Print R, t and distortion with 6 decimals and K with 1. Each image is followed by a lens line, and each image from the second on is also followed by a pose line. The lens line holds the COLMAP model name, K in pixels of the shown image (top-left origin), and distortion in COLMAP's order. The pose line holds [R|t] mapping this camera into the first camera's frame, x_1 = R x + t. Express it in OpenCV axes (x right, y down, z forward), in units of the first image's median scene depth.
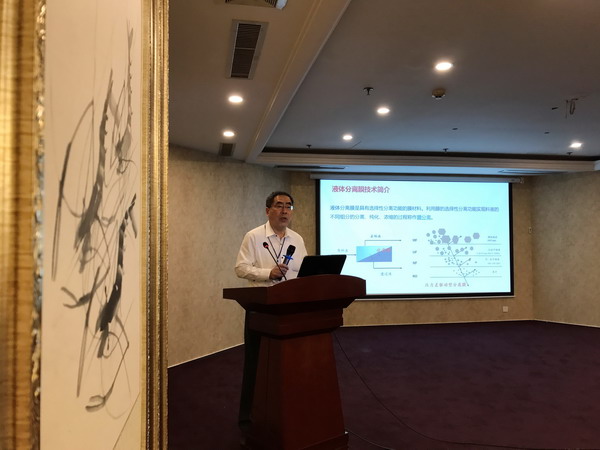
lens RADIAL K [[488.4, 0, 300.0], [0, 488.4, 225.0], [0, 0, 1]] dist [-0.000782, -0.007319]
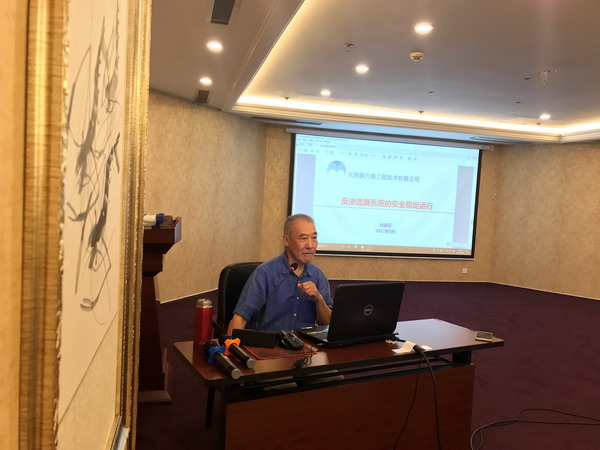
lens RADIAL K [[488.4, 0, 300.0], [0, 488.4, 225.0], [0, 0, 1]] dist [-0.000782, -0.007319]
pose [[0.996649, 0.056565, 0.059088, 0.016954], [-0.061766, 0.994000, 0.090272, 0.021609], [-0.053628, -0.093619, 0.994163, -0.154734]]
